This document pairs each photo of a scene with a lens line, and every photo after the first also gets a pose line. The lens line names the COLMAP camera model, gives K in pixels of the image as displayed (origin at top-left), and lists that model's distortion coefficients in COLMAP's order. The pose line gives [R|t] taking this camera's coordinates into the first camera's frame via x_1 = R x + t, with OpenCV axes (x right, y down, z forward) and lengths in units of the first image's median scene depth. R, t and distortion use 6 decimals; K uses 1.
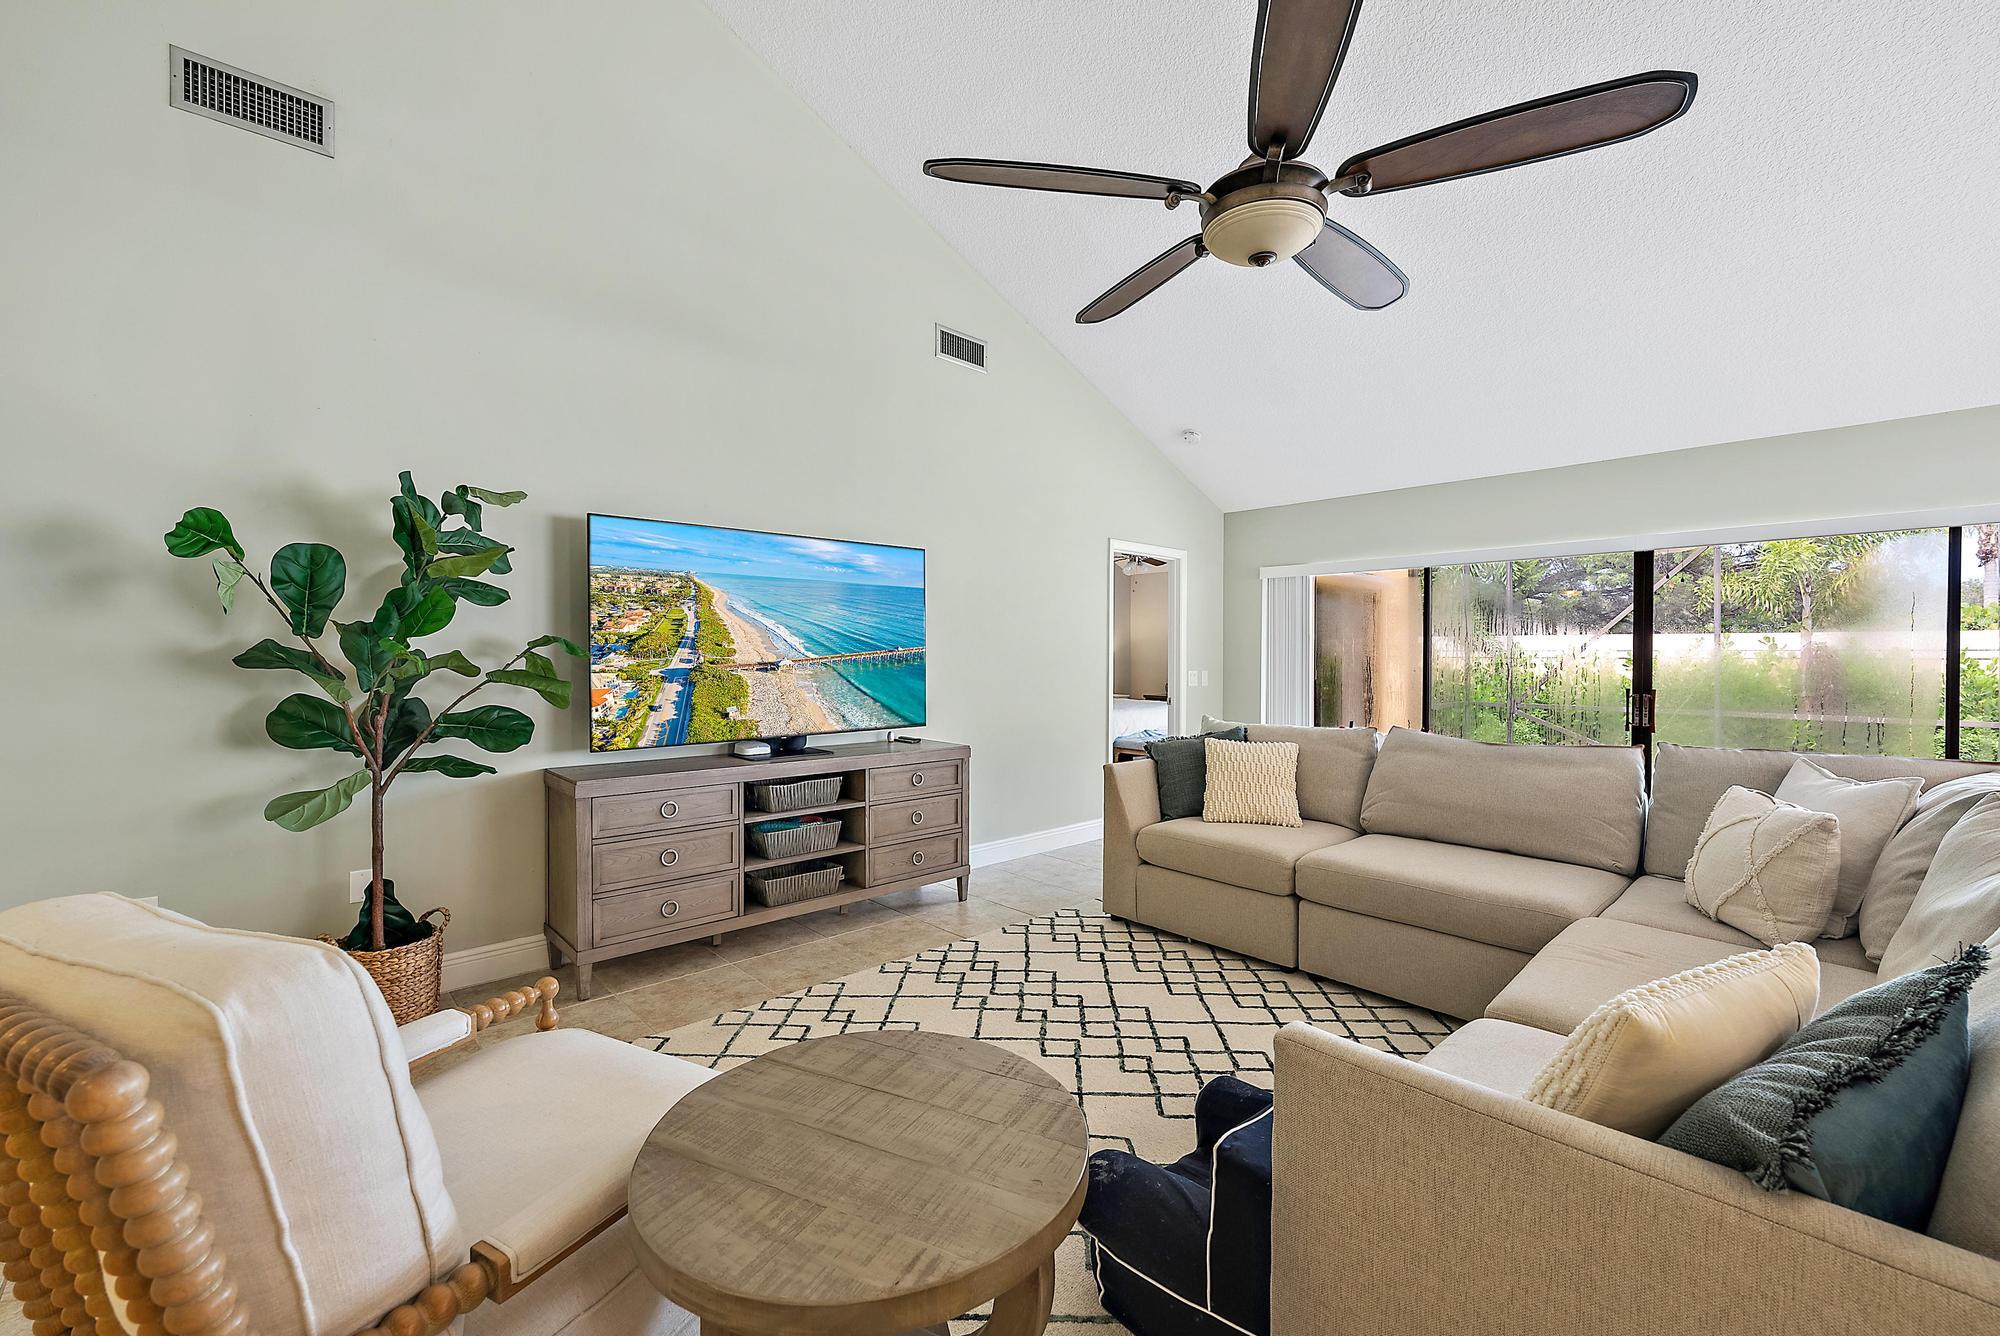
lens RADIAL K [[806.1, 0, 975.4], [0, 806.1, 670.0], [0, 0, 1]] dist [-0.000288, 0.000011]
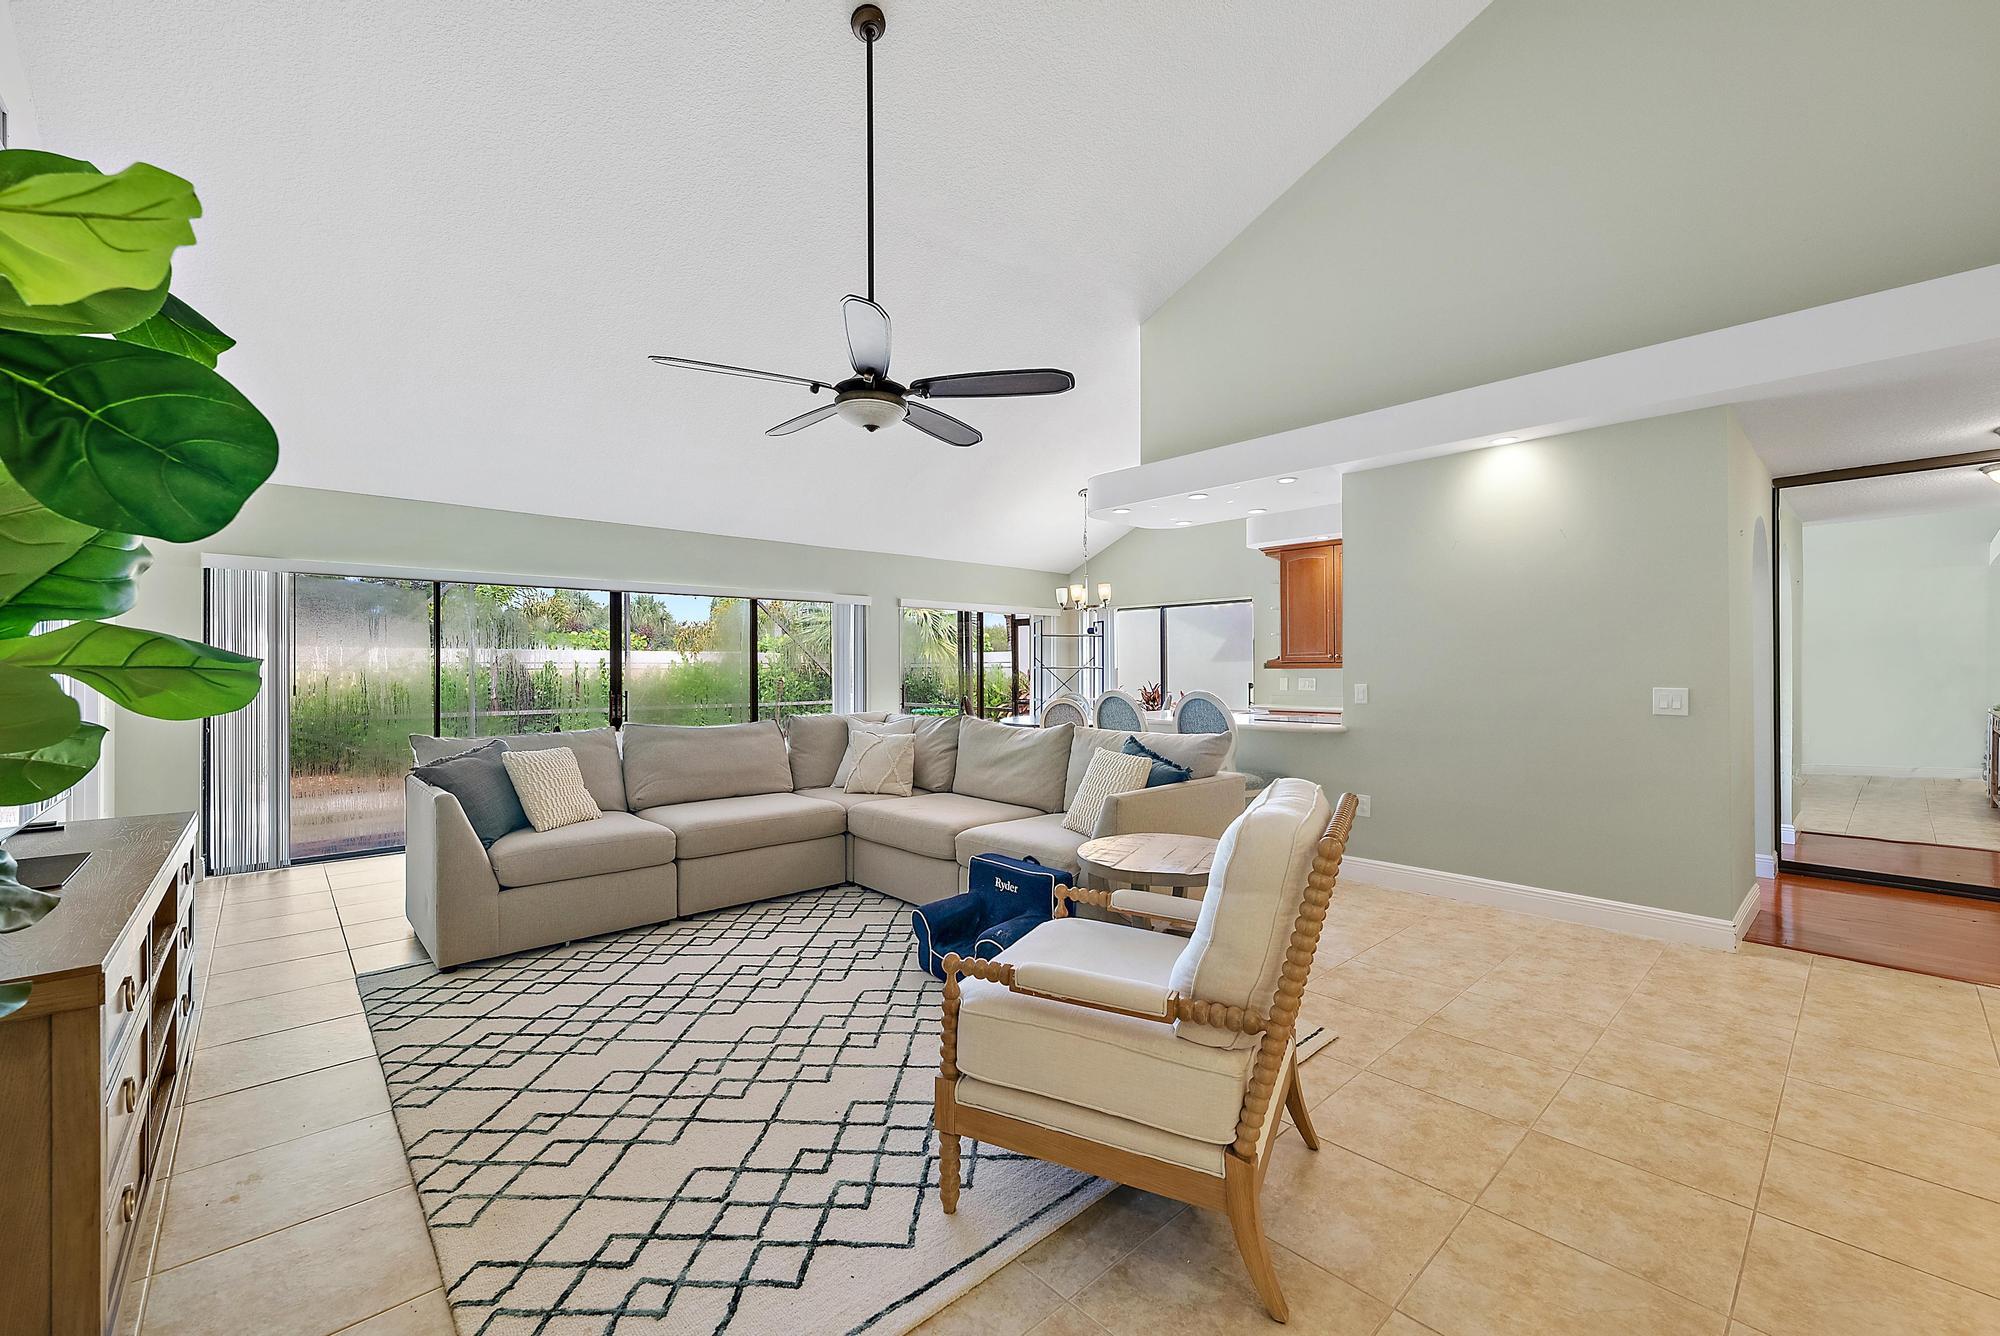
lens RADIAL K [[821.7, 0, 1037.1], [0, 821.7, 663.2], [0, 0, 1]] dist [-0.000393, -0.000021]
pose [[-0.044515, 0.005386, 0.998994, -0.800790], [0.020143, 0.999787, -0.004492, -0.004241], [-0.998806, 0.019923, -0.044614, 0.441656]]
